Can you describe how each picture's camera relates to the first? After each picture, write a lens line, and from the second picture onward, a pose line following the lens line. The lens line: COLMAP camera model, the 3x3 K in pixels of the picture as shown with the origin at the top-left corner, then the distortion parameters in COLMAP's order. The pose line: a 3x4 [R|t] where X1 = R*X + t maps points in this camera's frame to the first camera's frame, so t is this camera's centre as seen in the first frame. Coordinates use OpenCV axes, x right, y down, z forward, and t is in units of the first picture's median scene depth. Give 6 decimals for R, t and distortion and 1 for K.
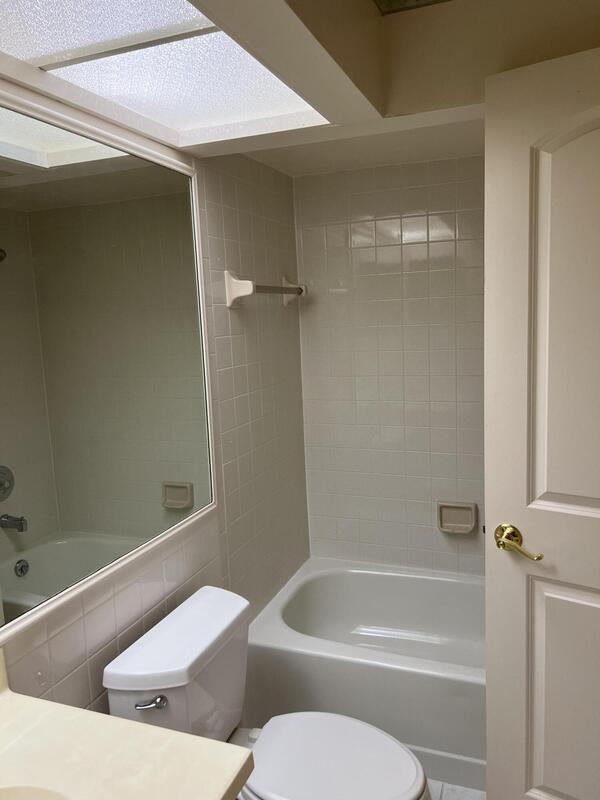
lens RADIAL K [[615.0, 0, 301.0], [0, 615.0, 397.1], [0, 0, 1]] dist [-0.001614, -0.001832]
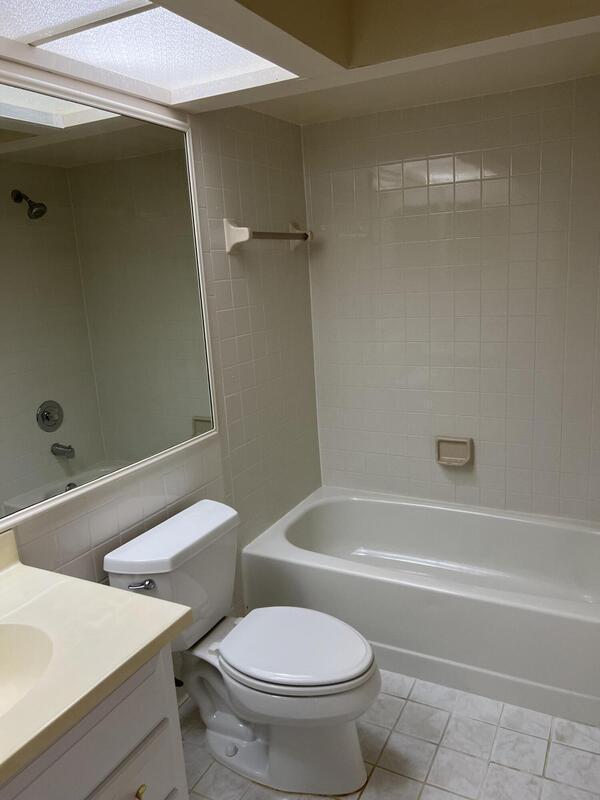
lens RADIAL K [[614.9, 0, 299.7], [0, 614.9, 402.6], [0, 0, 1]] dist [-0.003482, -0.002727]
pose [[0.993214, 0.010941, -0.115785, 0.143034], [-0.000286, 0.995792, 0.091643, 0.019331], [0.116300, -0.090988, 0.989038, -0.093169]]
